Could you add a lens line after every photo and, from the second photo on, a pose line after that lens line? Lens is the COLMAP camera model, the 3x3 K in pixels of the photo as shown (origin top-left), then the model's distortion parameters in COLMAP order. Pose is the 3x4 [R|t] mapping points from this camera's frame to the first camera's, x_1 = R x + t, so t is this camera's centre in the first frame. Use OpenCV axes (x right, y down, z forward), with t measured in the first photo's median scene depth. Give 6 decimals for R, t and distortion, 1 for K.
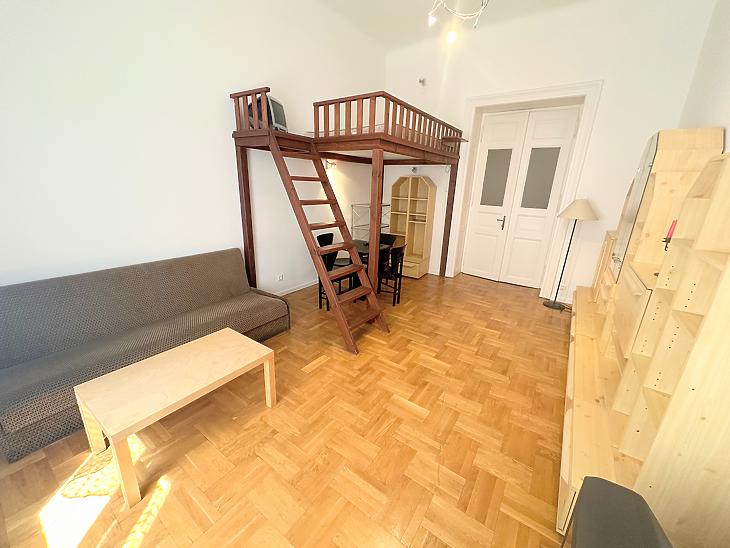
lens RADIAL K [[292.3, 0, 365.0], [0, 292.3, 274.0], [0, 0, 1]] dist [0.001286, 0.000272]
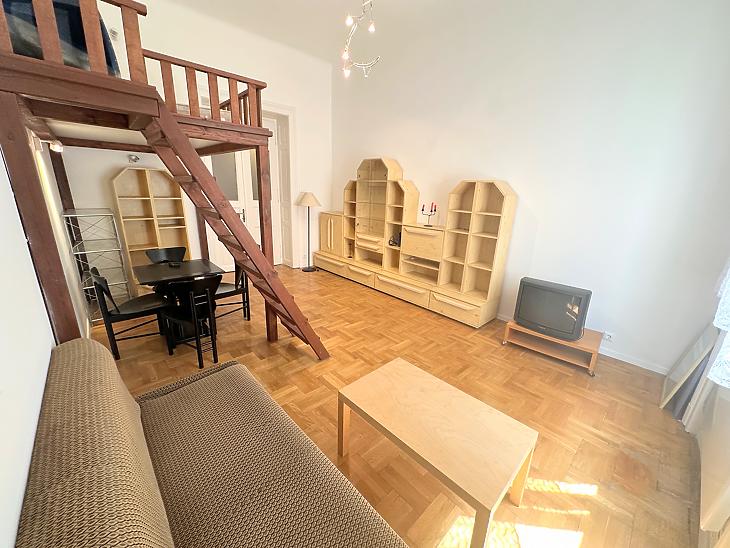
lens RADIAL K [[292.3, 0, 365.0], [0, 292.3, 274.0], [0, 0, 1]] dist [0.001286, 0.000272]
pose [[0.210319, -0.300904, 0.930173, -0.746034], [0.257297, 0.934949, 0.244272, -0.181183], [-0.943167, 0.187956, 0.274059, 0.481408]]
